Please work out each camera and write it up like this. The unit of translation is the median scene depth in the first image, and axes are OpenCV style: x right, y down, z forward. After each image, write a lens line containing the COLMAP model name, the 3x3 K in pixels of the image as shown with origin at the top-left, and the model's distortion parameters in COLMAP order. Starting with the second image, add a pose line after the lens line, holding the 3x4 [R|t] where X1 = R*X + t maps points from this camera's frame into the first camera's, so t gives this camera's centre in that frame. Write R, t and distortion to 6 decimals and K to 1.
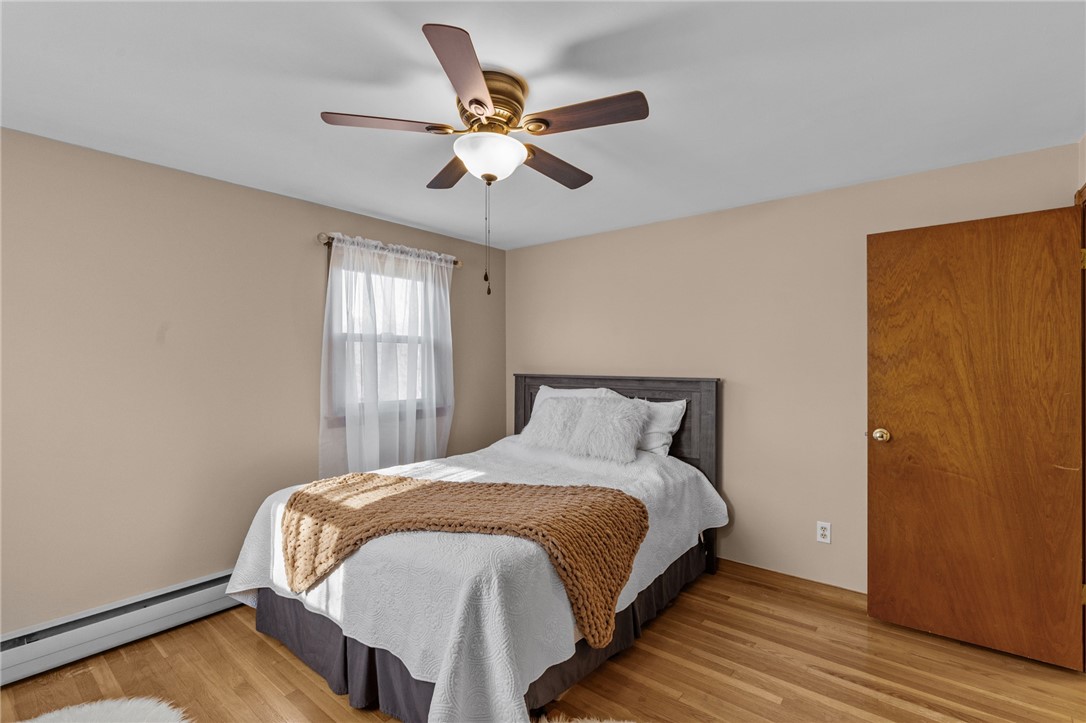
lens RADIAL K [[490.8, 0, 542.5], [0, 490.8, 362.6], [0, 0, 1]] dist [-0.010101, 0.004499]
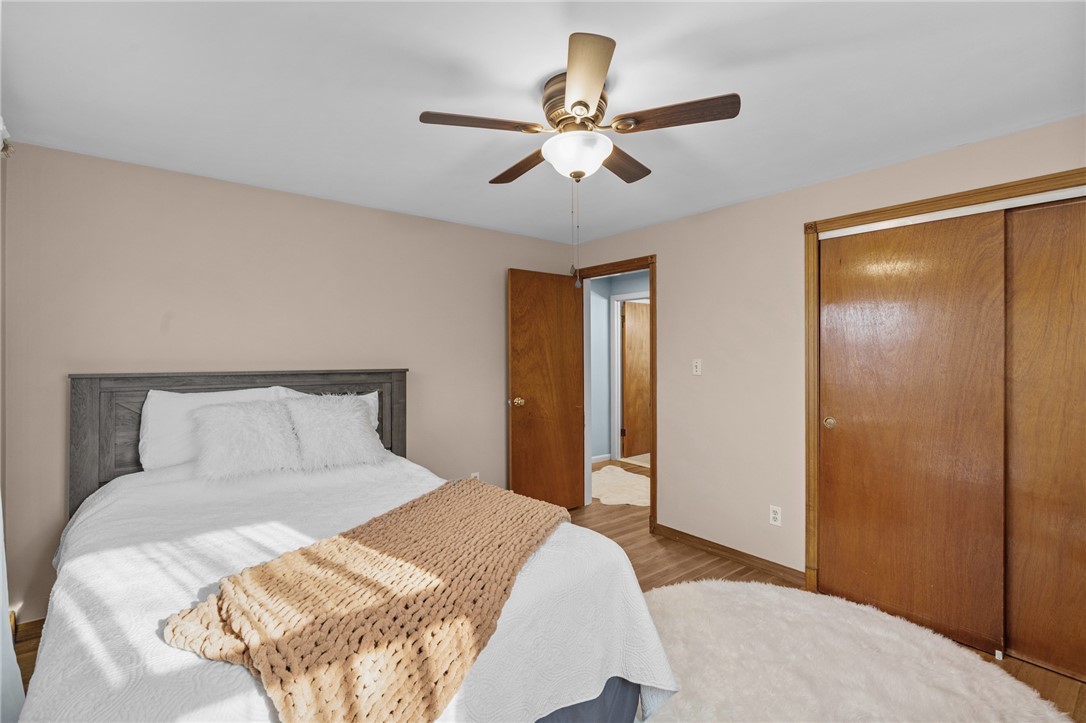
lens RADIAL K [[490.8, 0, 542.5], [0, 490.8, 362.6], [0, 0, 1]] dist [-0.010101, 0.004499]
pose [[0.229252, -0.016620, 0.973225, -0.776582], [0.000807, 0.999857, 0.016884, 0.000739], [-0.973367, -0.003085, 0.229232, 0.570625]]
